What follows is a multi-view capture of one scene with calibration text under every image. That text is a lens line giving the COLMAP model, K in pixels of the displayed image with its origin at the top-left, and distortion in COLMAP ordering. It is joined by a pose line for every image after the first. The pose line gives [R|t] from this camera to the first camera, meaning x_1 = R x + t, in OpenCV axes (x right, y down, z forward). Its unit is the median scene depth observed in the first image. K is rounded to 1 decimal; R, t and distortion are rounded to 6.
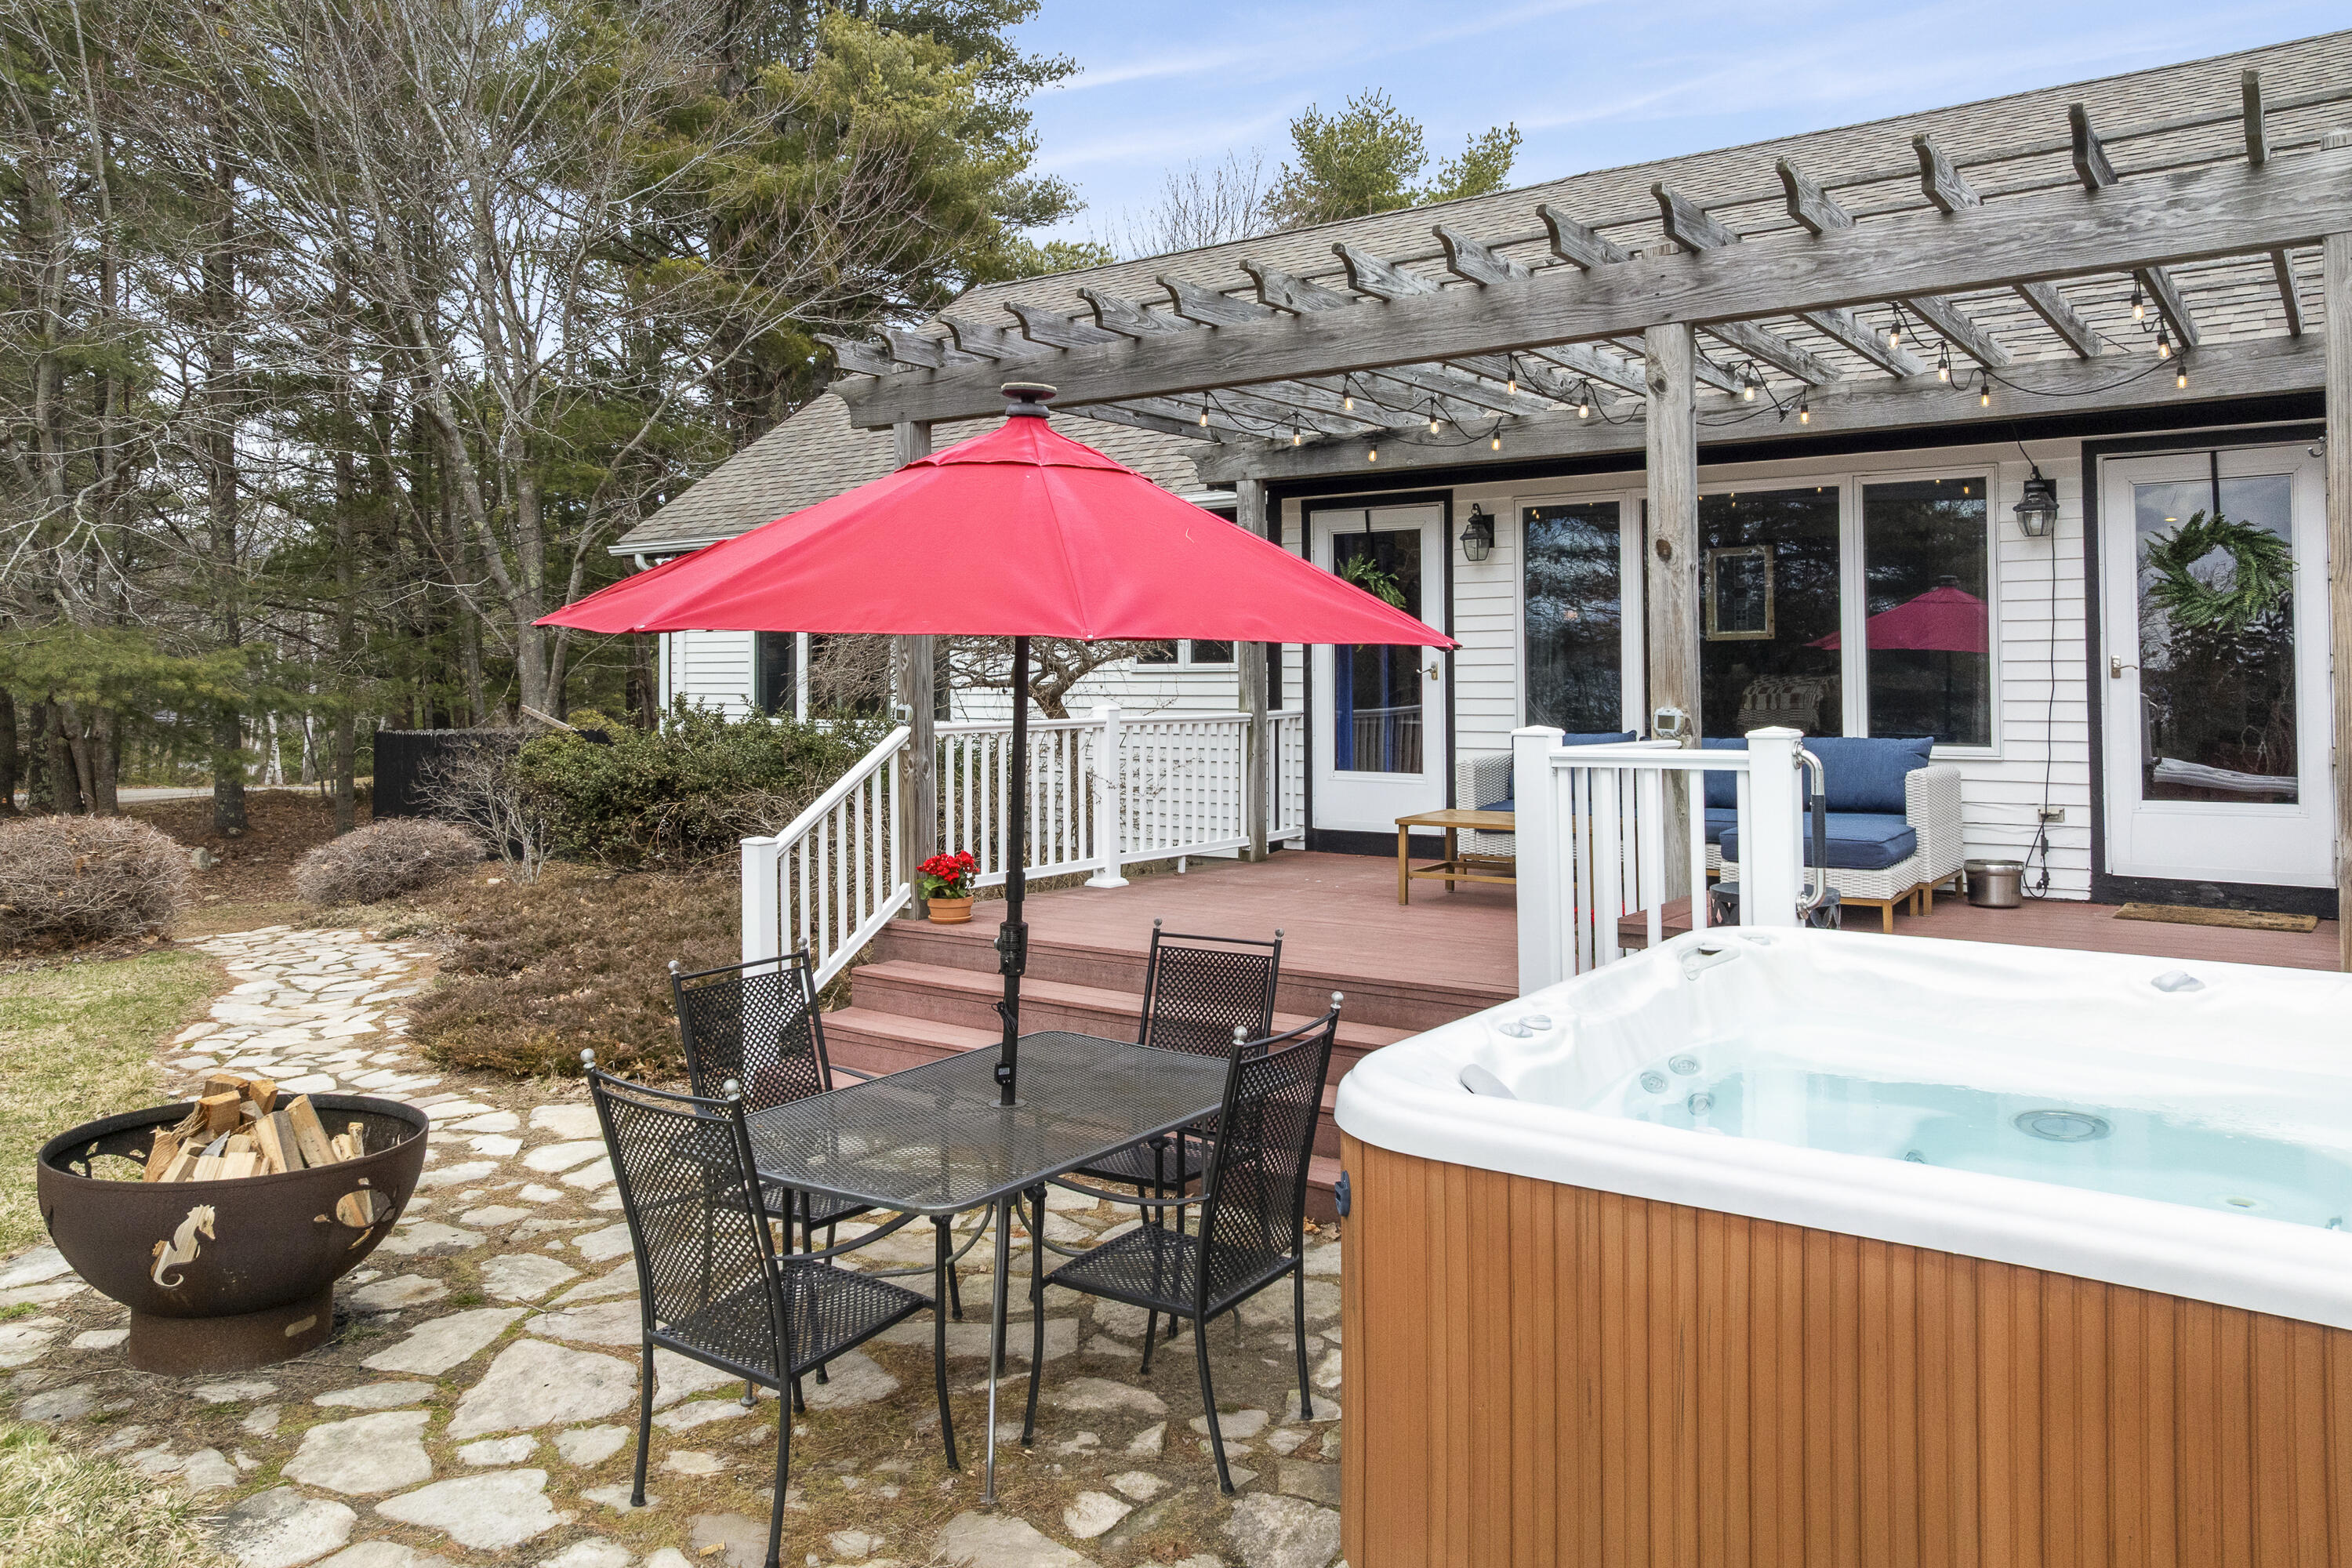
lens RADIAL K [[1667.6, 0, 1177.3], [0, 1667.6, 676.2], [0, 0, 1]] dist [-0.004428, 0.001578]
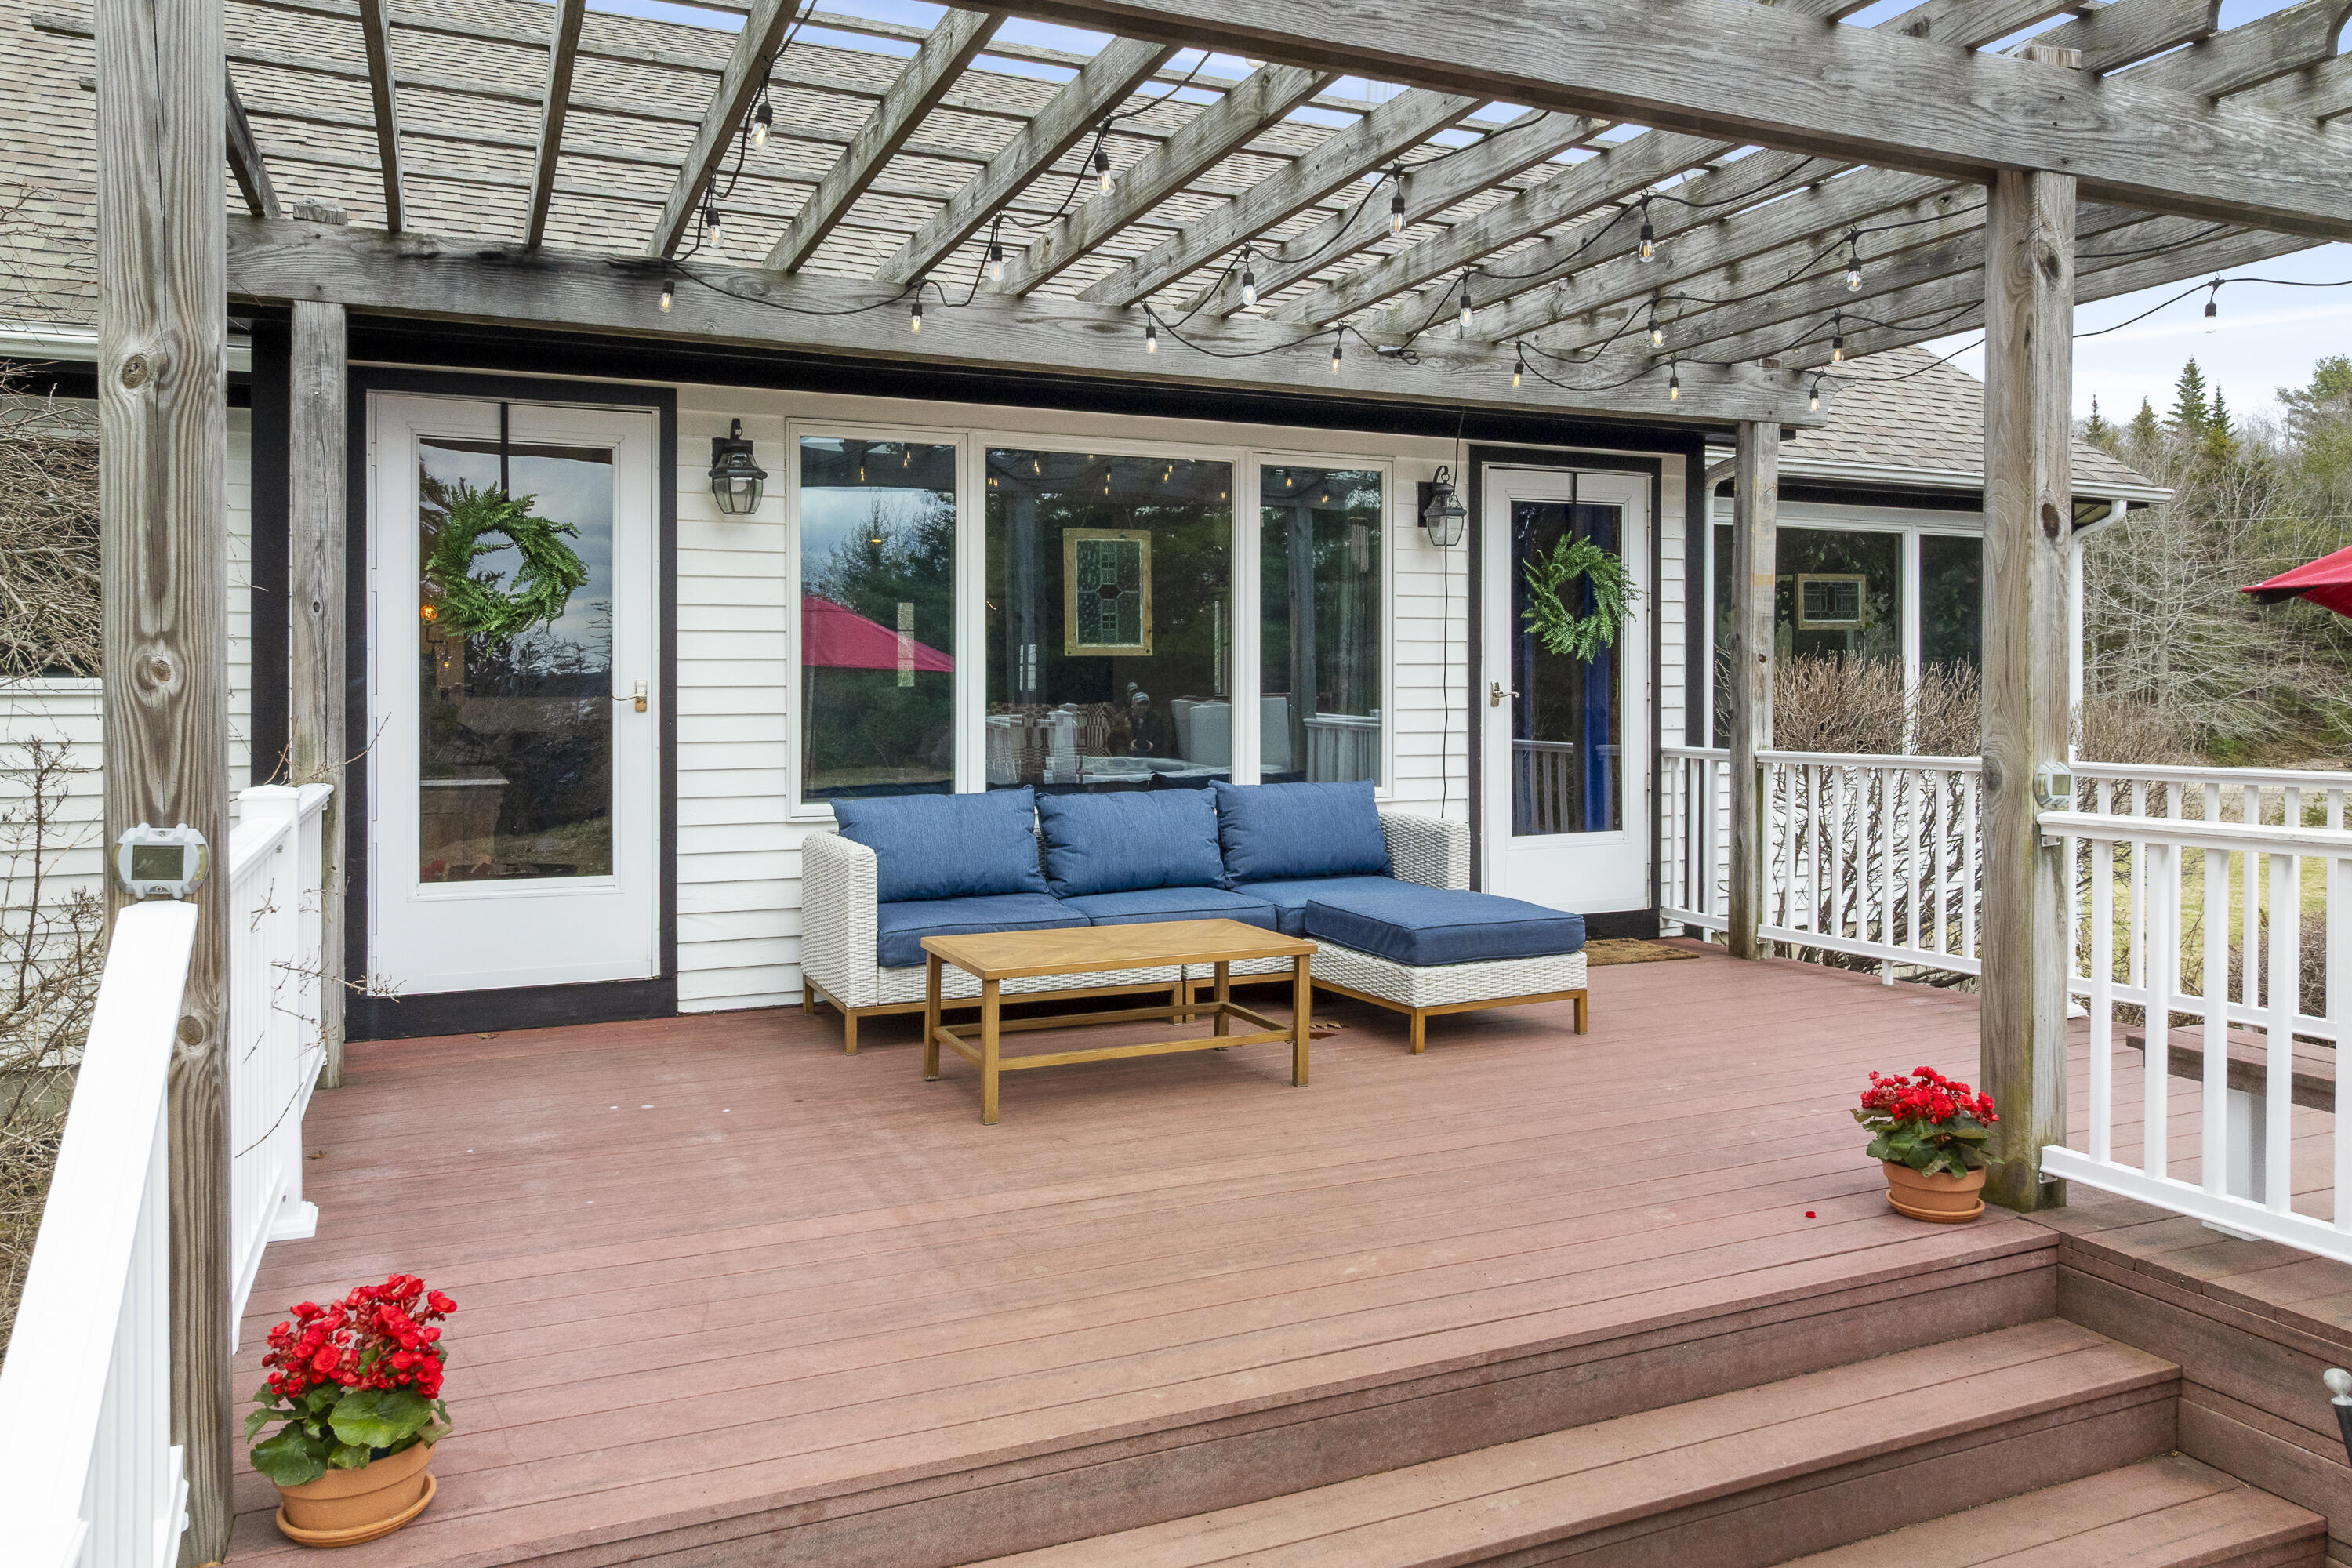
lens RADIAL K [[1651.5, 0, 1170.1], [0, 1651.5, 698.6], [0, 0, 1]] dist [0.003423, 0.002327]
pose [[0.503529, -0.001259, 0.863977, -0.291994], [-0.001260, 0.999997, 0.002192, -0.004587], [-0.863977, -0.002192, 0.503526, 0.640080]]
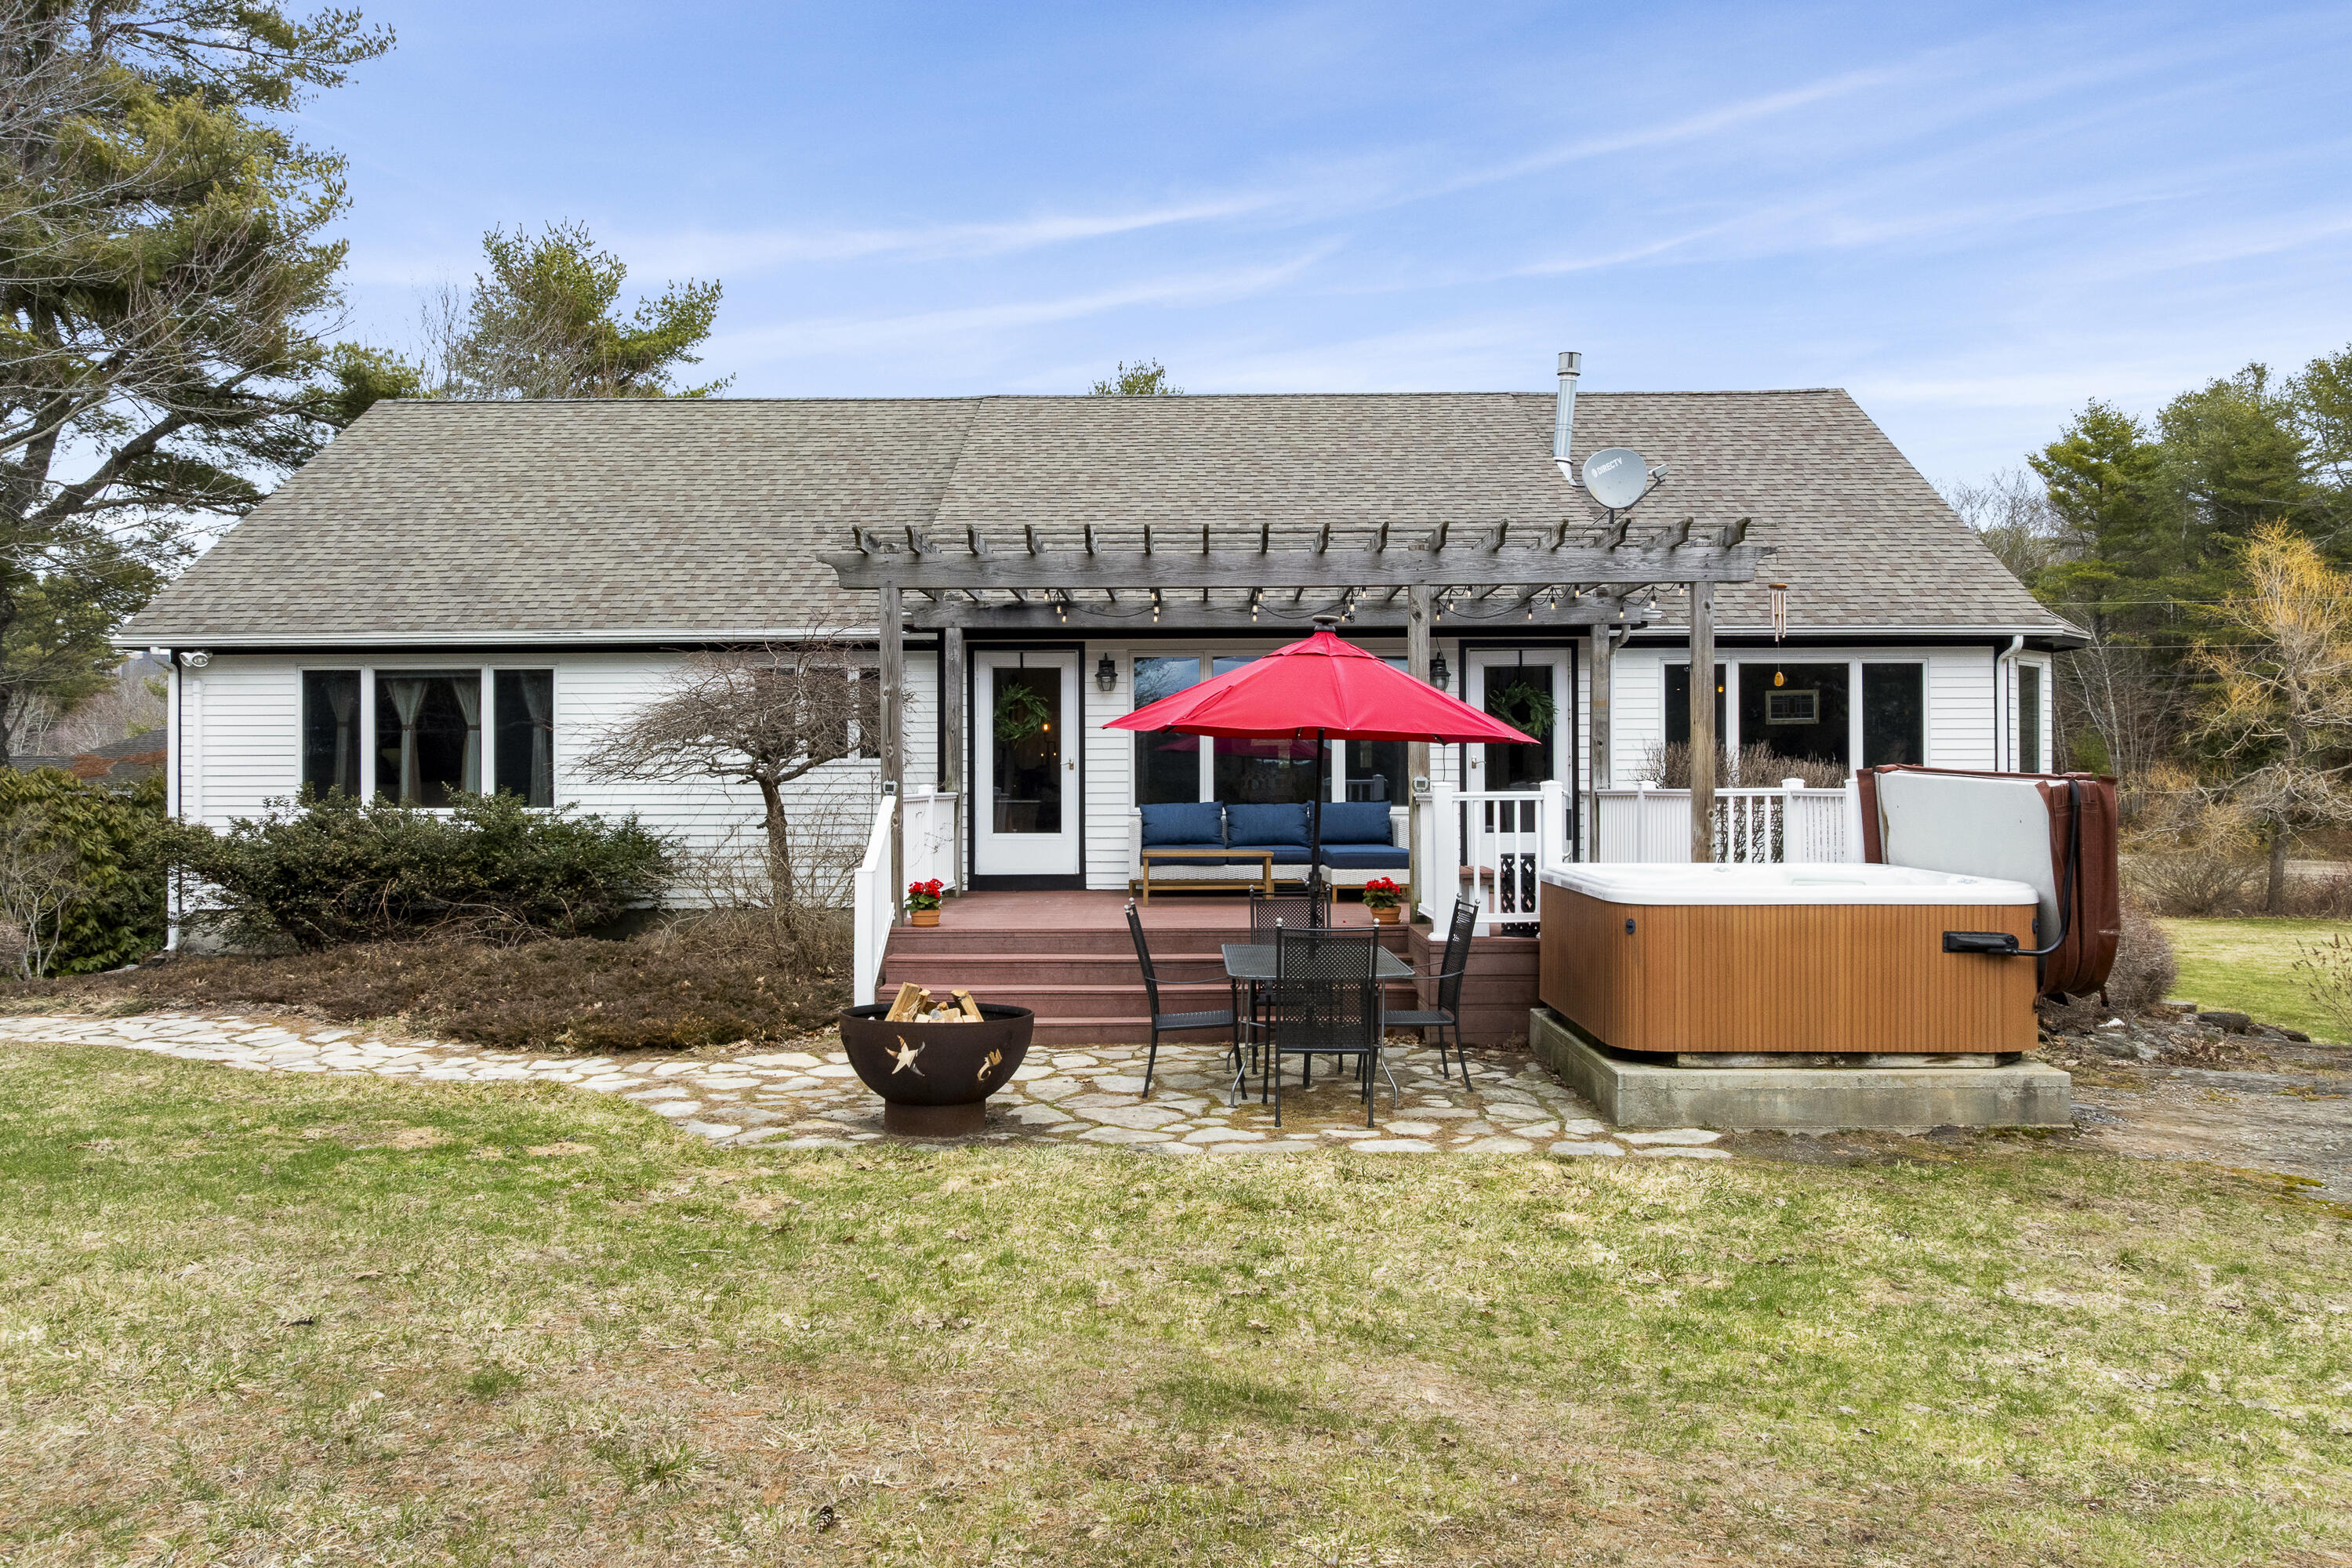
lens RADIAL K [[1645.4, 0, 1163.1], [0, 1645.4, 779.4], [0, 0, 1]] dist [-0.012082, -0.006641]
pose [[0.820196, 0.002899, 0.572075, -0.718078], [-0.000695, 0.999991, -0.004071, 0.019809], [-0.572082, 0.002941, 0.820191, -0.289489]]
